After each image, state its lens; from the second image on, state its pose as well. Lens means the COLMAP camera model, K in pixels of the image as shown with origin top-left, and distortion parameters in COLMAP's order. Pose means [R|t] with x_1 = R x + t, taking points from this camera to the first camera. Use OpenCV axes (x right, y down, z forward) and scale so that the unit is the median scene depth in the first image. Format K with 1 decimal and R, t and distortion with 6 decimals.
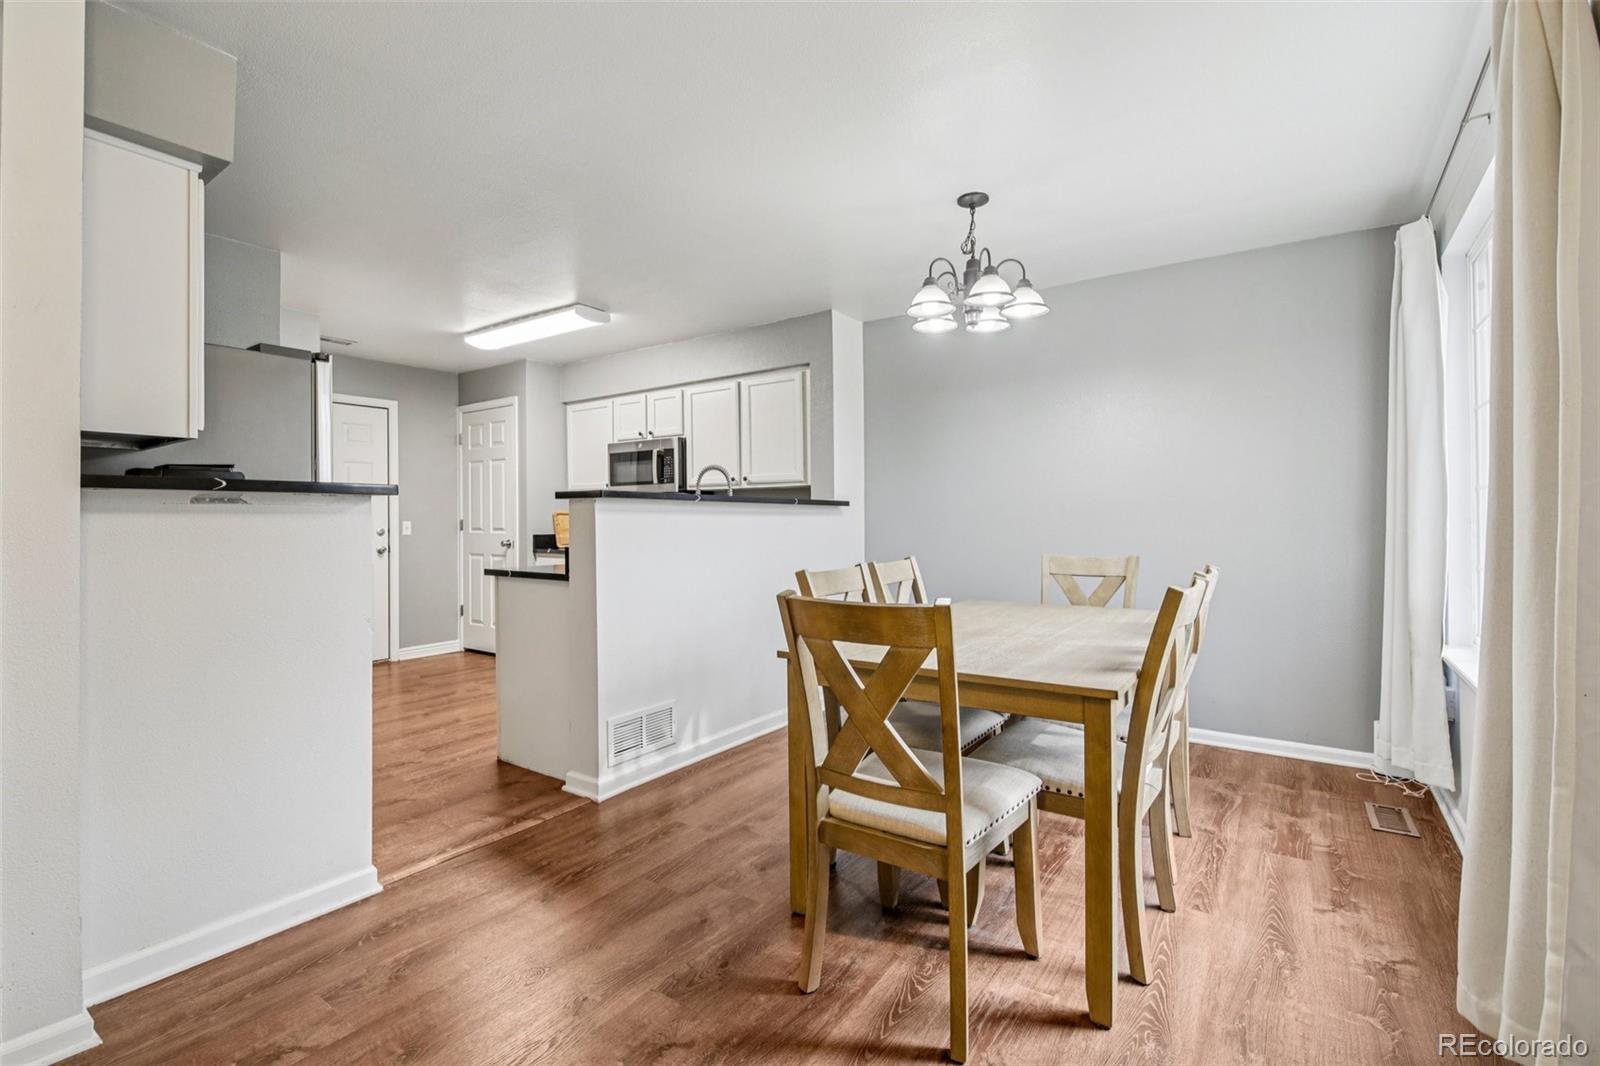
lens RADIAL K [[716.5, 0, 786.1], [0, 716.5, 544.5], [0, 0, 1]] dist [0.003774, -0.001688]
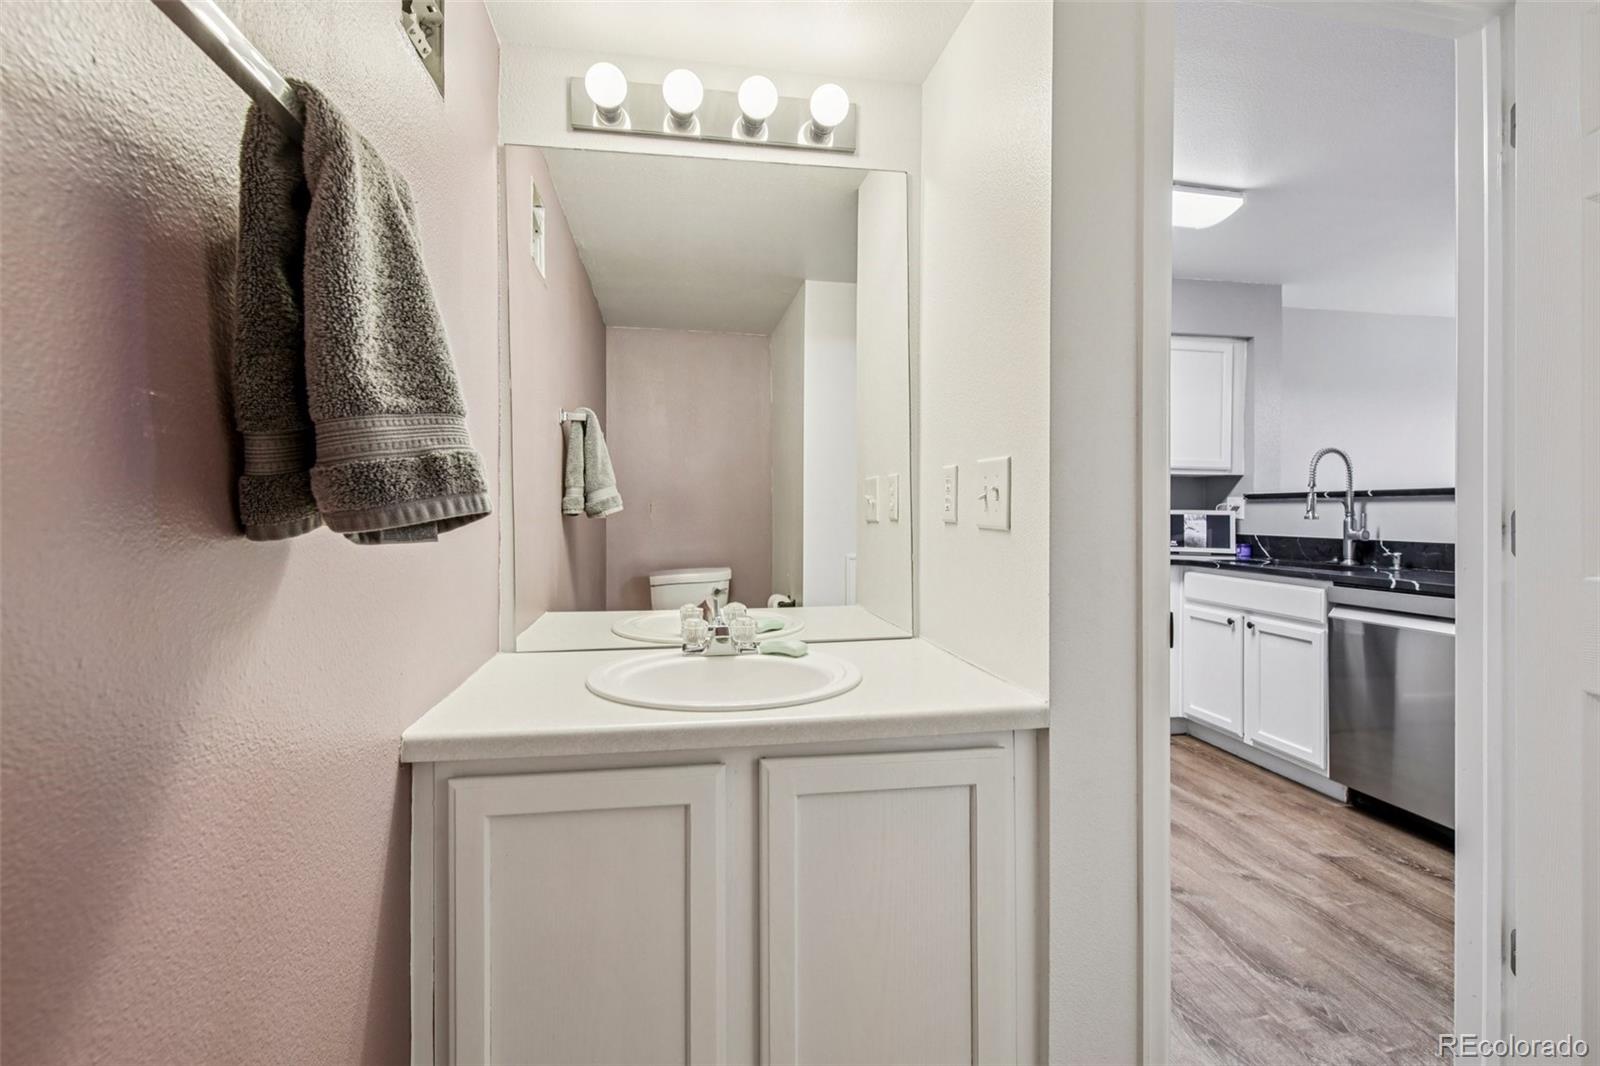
lens RADIAL K [[716.5, 0, 814.9], [0, 716.5, 503.3], [0, 0, 1]] dist [0.003774, -0.001688]
pose [[0.685119, 0.013435, 0.728307, -0.753142], [0.007904, 0.999634, -0.025875, -0.023449], [-0.728388, 0.023484, 0.684762, 0.609517]]
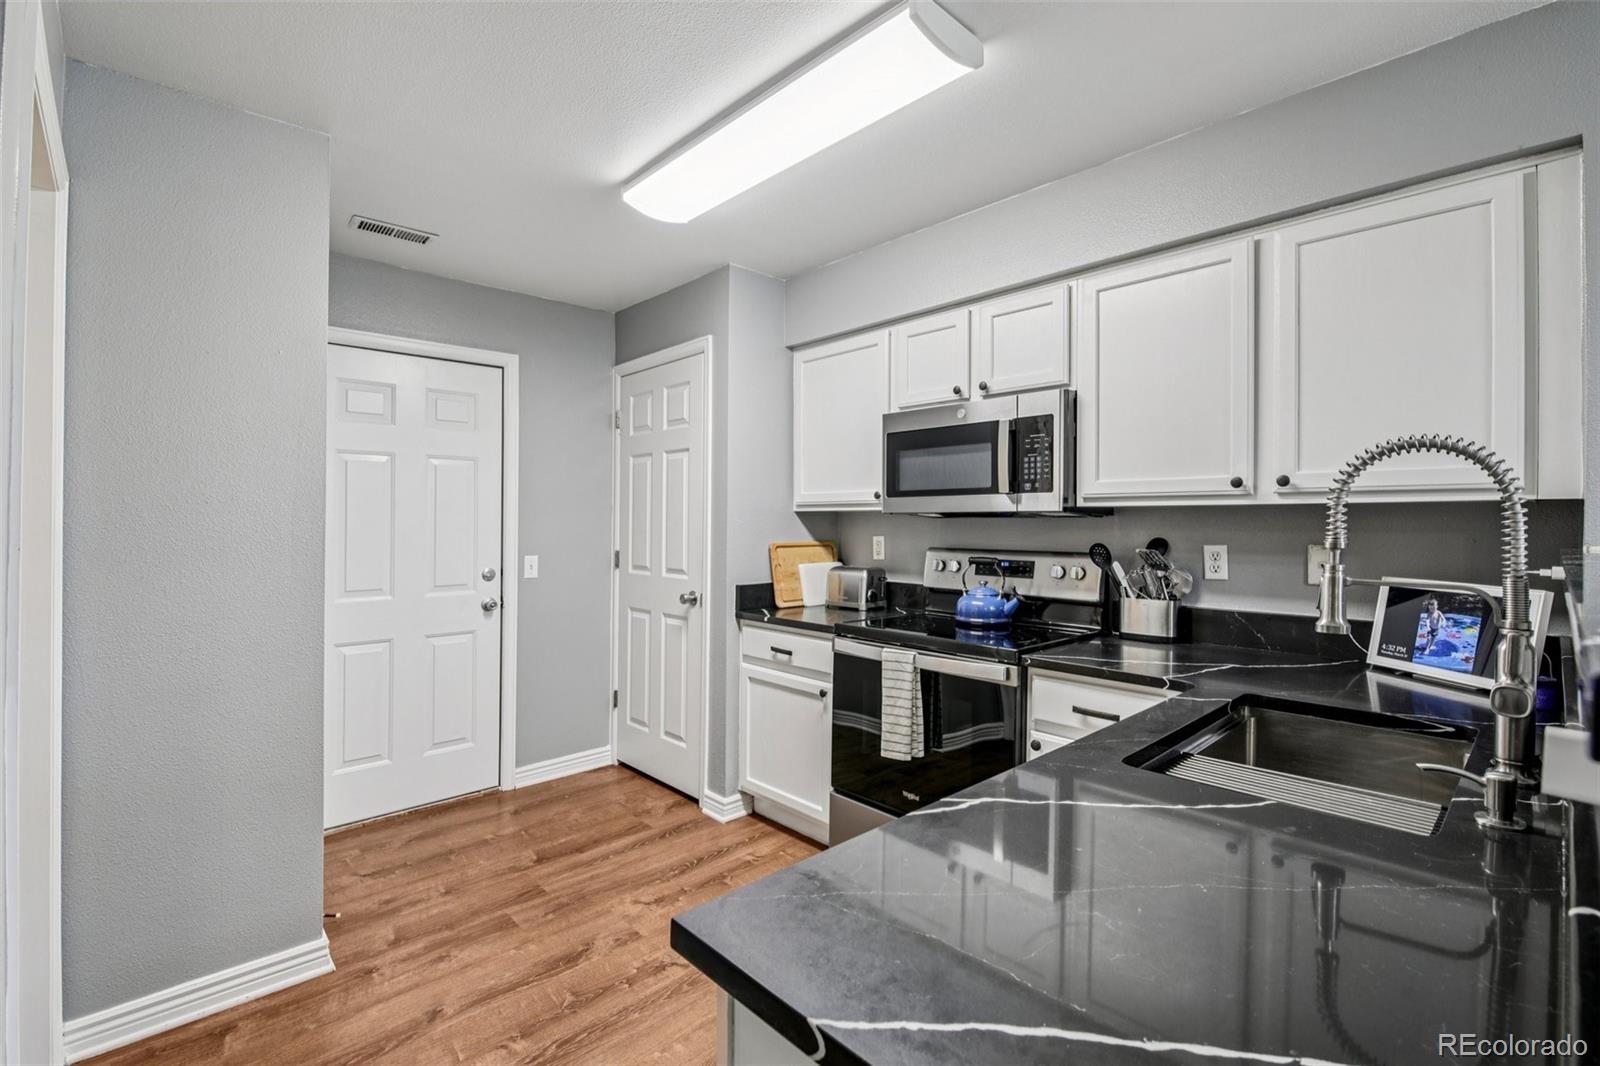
lens RADIAL K [[716.5, 0, 792.1], [0, 716.5, 527.9], [0, 0, 1]] dist [0.003774, -0.001688]
pose [[0.980647, 0.005381, -0.195709, -0.202704], [-0.009690, 0.999731, -0.021063, -0.046018], [0.195543, 0.022552, 0.980436, 0.466195]]
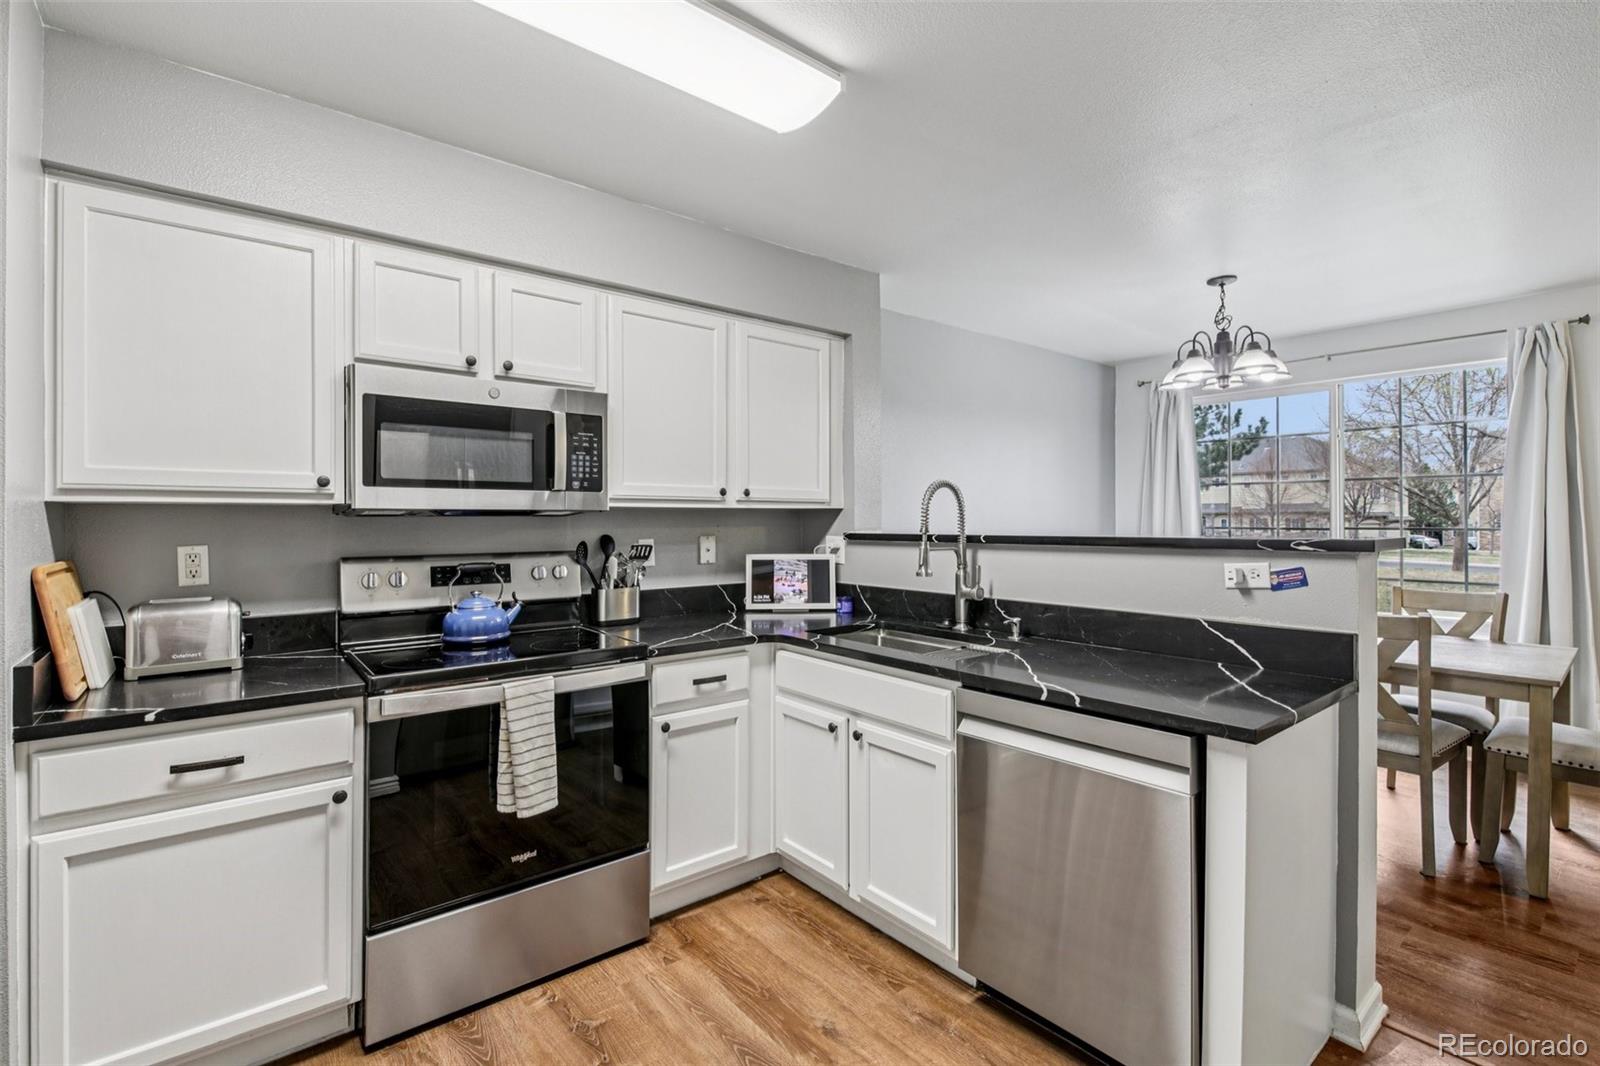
lens RADIAL K [[716.5, 0, 801.0], [0, 716.5, 527.8], [0, 0, 1]] dist [0.003774, -0.001688]
pose [[0.262669, -0.011554, 0.964817, -0.504816], [0.028536, 0.999584, 0.004201, -0.053849], [-0.964464, 0.026429, 0.262889, 0.668878]]
